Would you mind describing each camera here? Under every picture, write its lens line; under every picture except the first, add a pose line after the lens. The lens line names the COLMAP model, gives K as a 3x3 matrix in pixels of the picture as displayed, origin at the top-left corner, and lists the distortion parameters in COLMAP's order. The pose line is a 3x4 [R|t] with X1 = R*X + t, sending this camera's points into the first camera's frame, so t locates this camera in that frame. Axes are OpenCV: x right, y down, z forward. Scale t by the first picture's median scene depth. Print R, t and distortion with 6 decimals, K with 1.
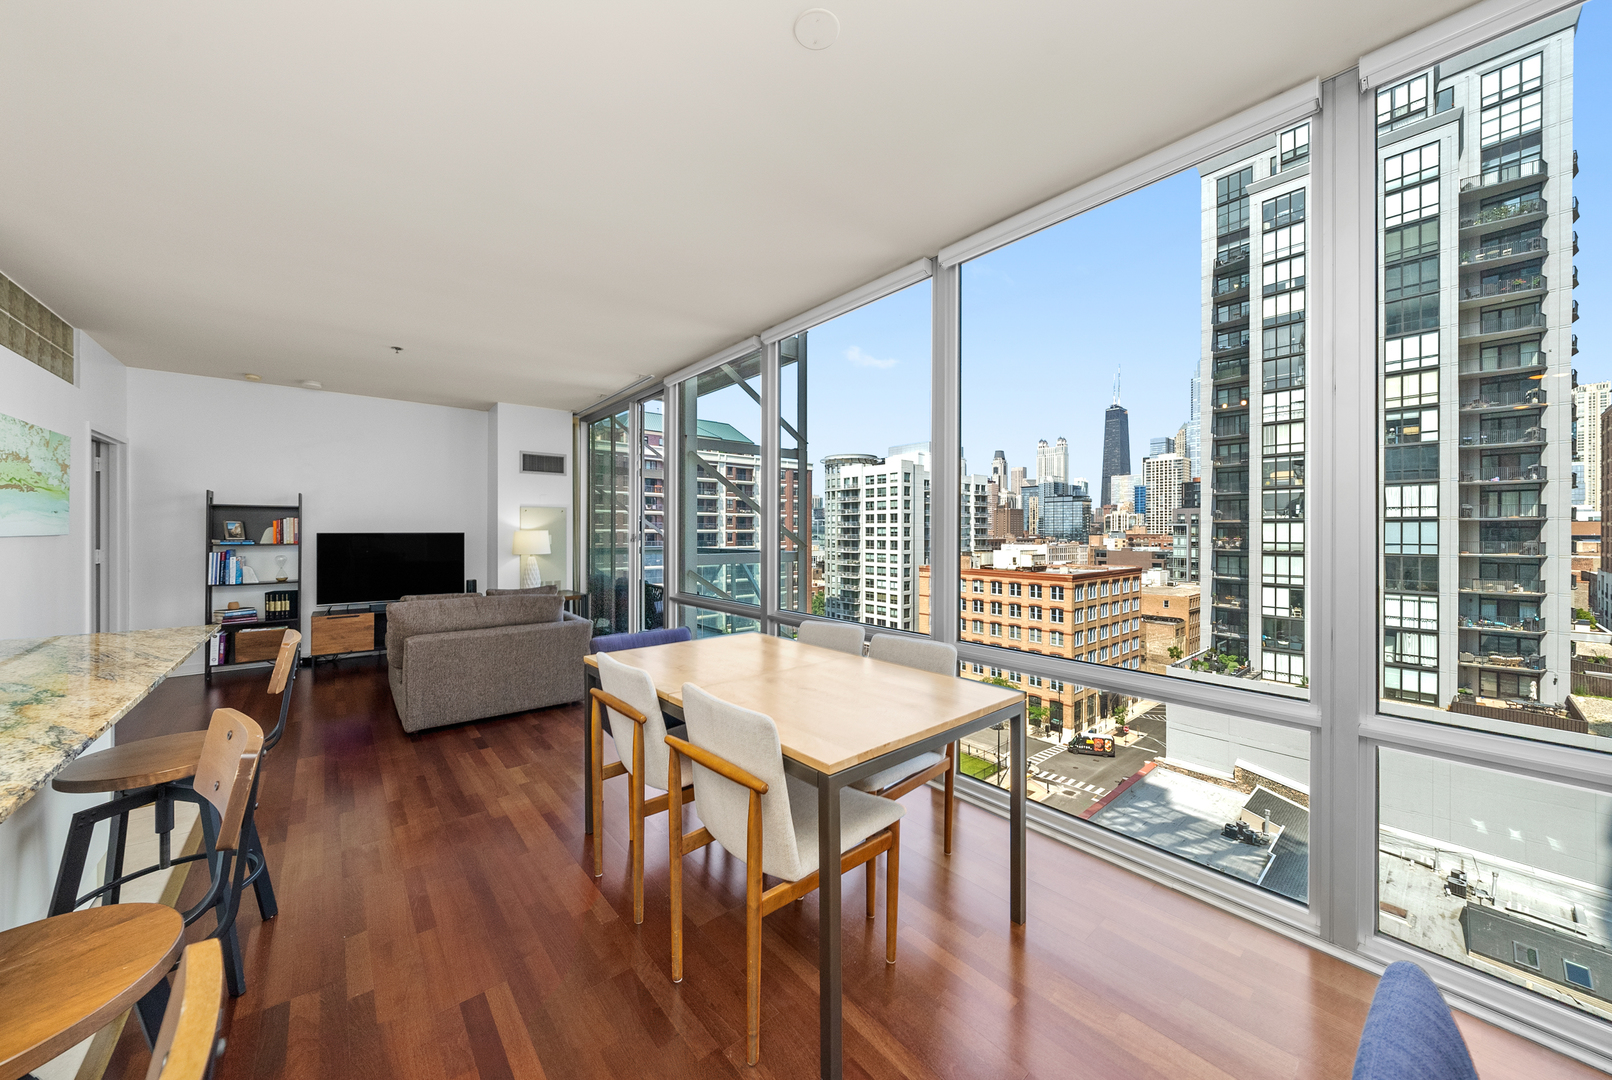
lens RADIAL K [[557.8, 0, 796.8], [0, 557.8, 531.2], [0, 0, 1]] dist [-0.001229, 0.000021]
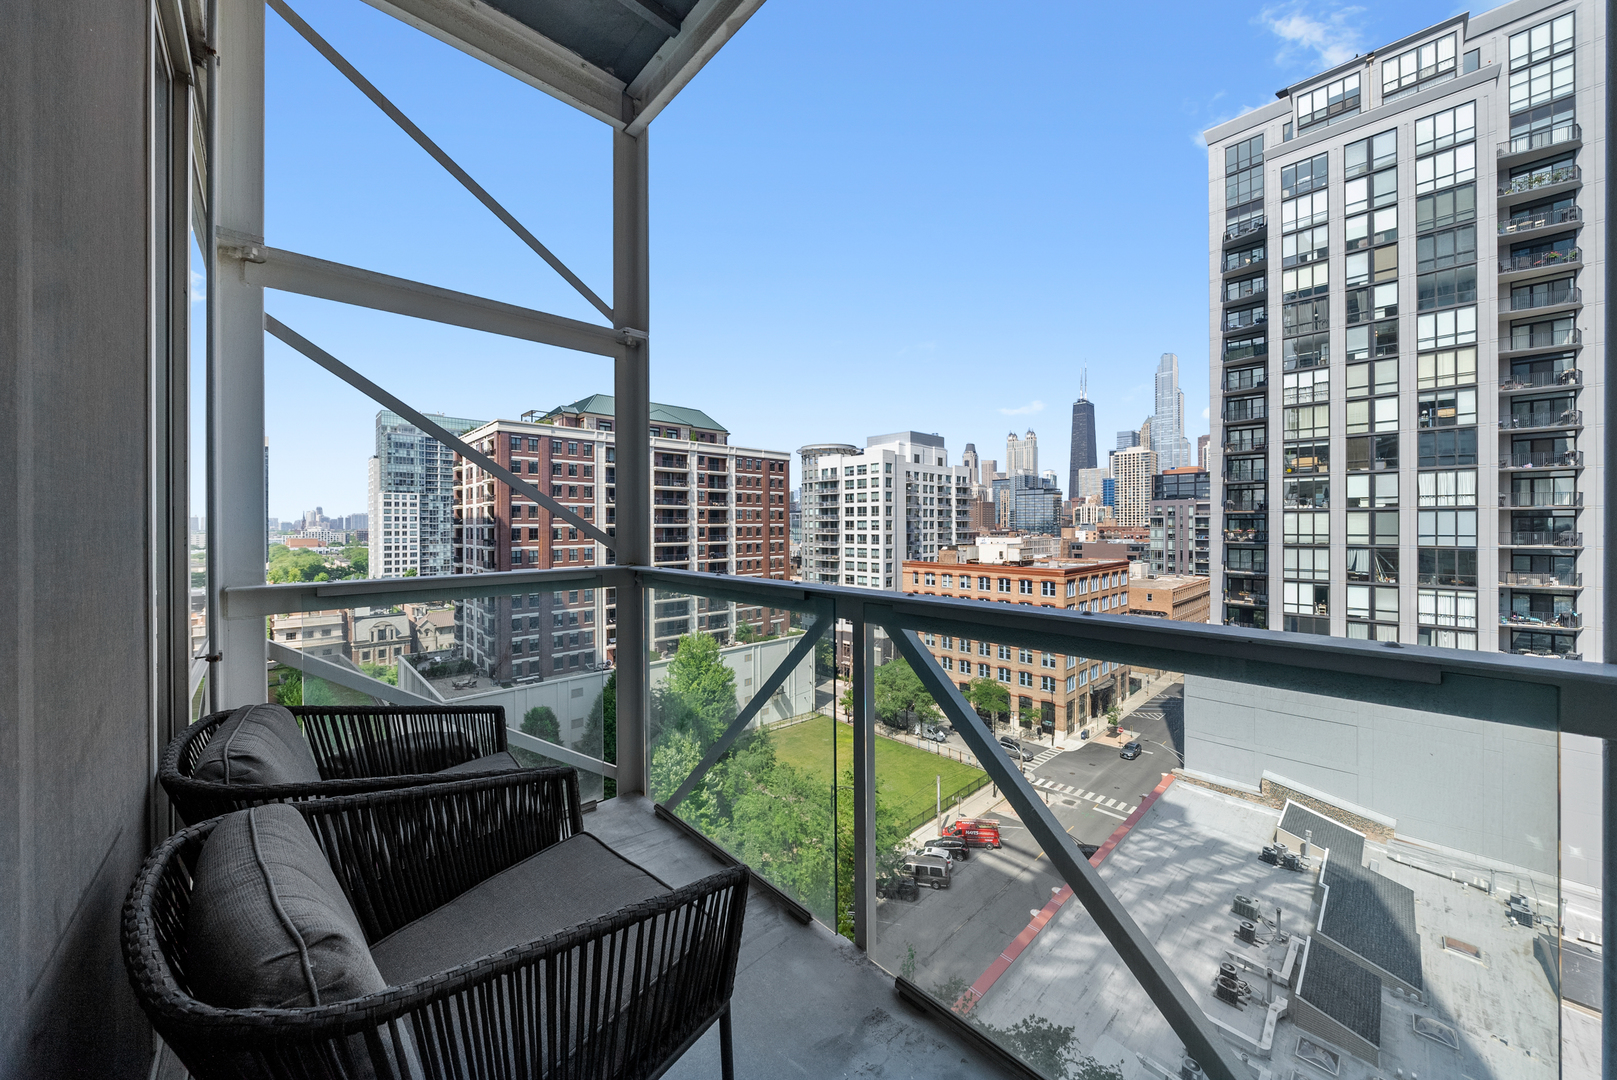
lens RADIAL K [[565.5, 0, 796.6], [0, 565.5, 526.7], [0, 0, 1]] dist [-0.007121, 0.000287]
pose [[0.998687, -0.005105, 0.050965, -0.023758], [0.004972, 0.999984, 0.002741, 0.000818], [-0.050978, -0.002484, 0.998697, 0.114855]]
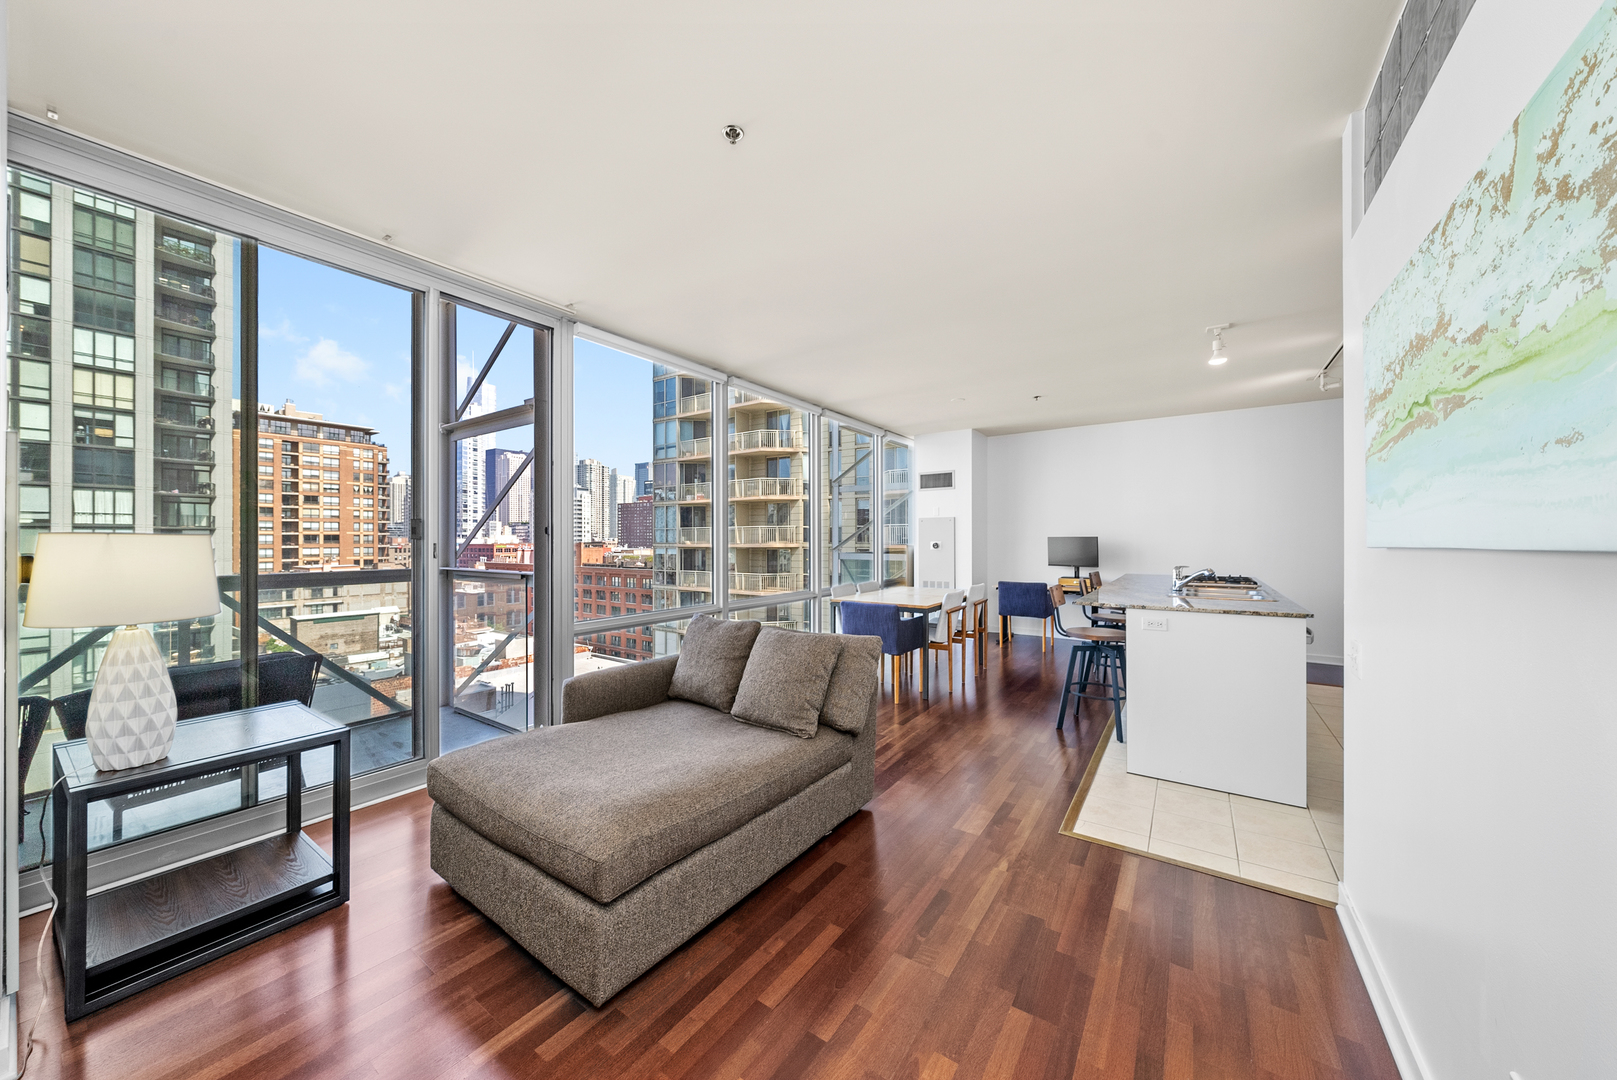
lens RADIAL K [[562.0, 0, 795.1], [0, 562.0, 536.8], [0, 0, 1]] dist [-0.000131, 0.000147]
pose [[-0.249895, 0.002305, 0.968270, -0.105590], [0.001614, 0.999997, -0.001964, -0.000118], [-0.968272, 0.001072, -0.249898, 0.095625]]
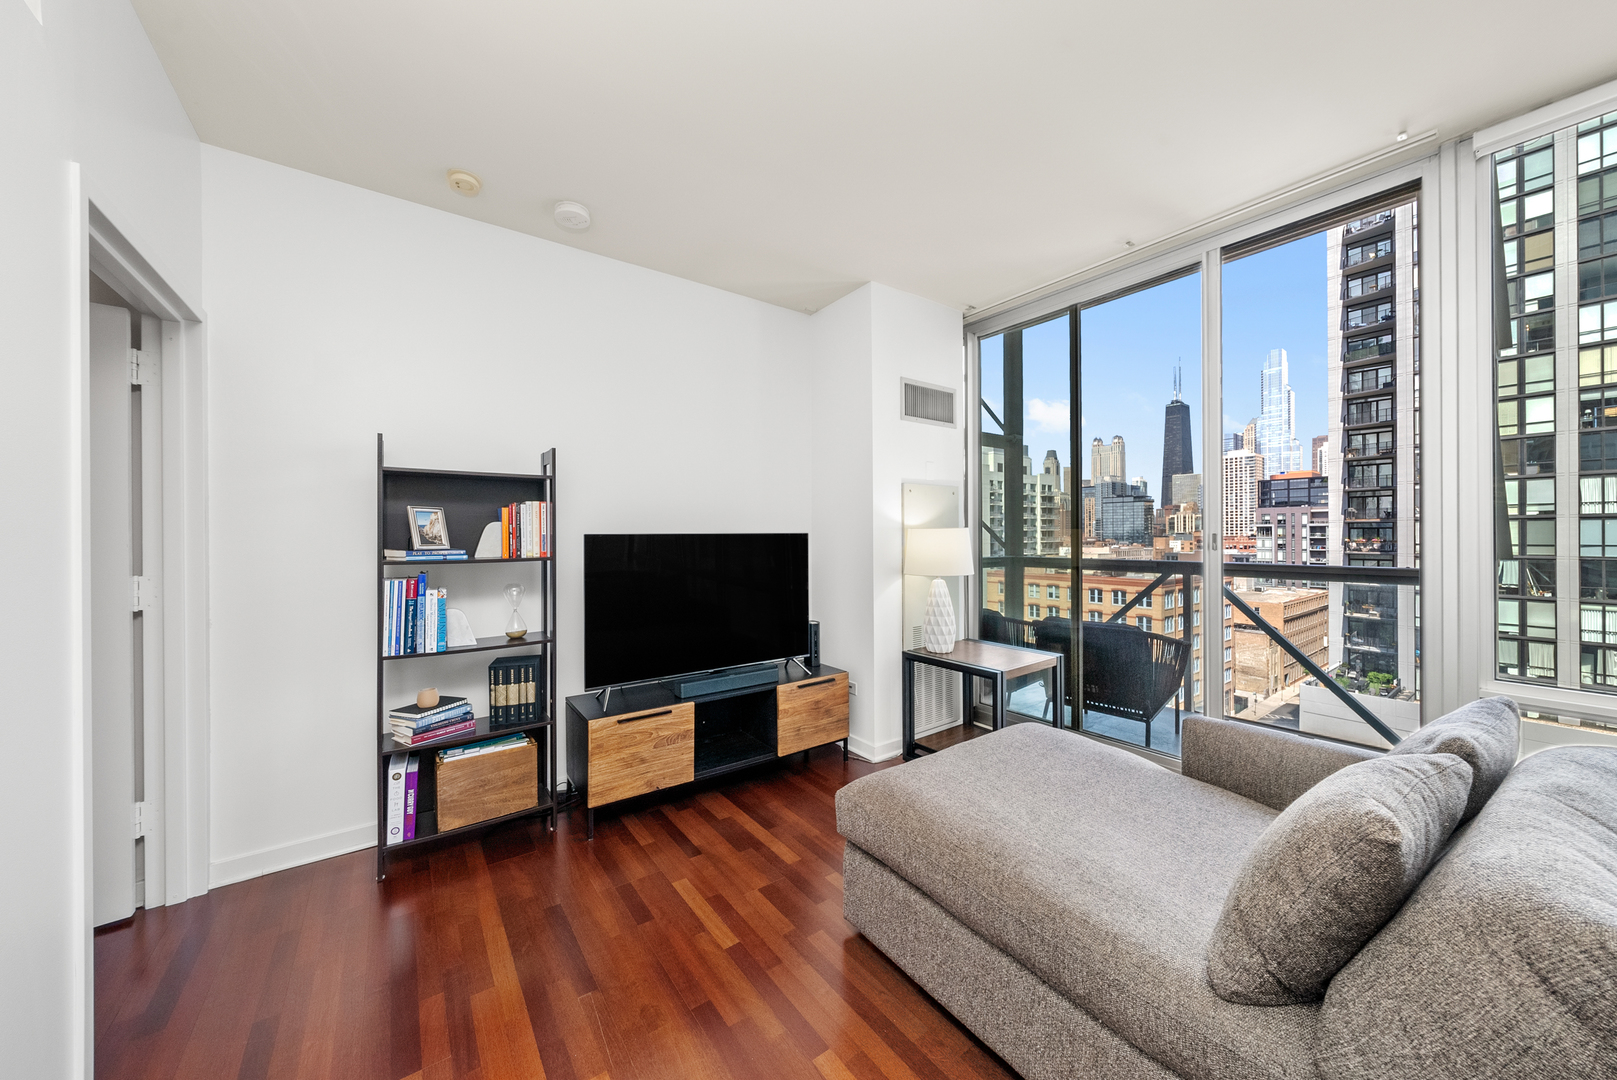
lens RADIAL K [[562.8, 0, 803.7], [0, 562.8, 534.2], [0, 0, 1]] dist [-0.000898, 0.000327]
pose [[0.997860, -0.005630, -0.065143, -0.071206], [0.005545, 0.999984, -0.001480, 0.000513], [0.065150, 0.001116, 0.997875, 0.059551]]
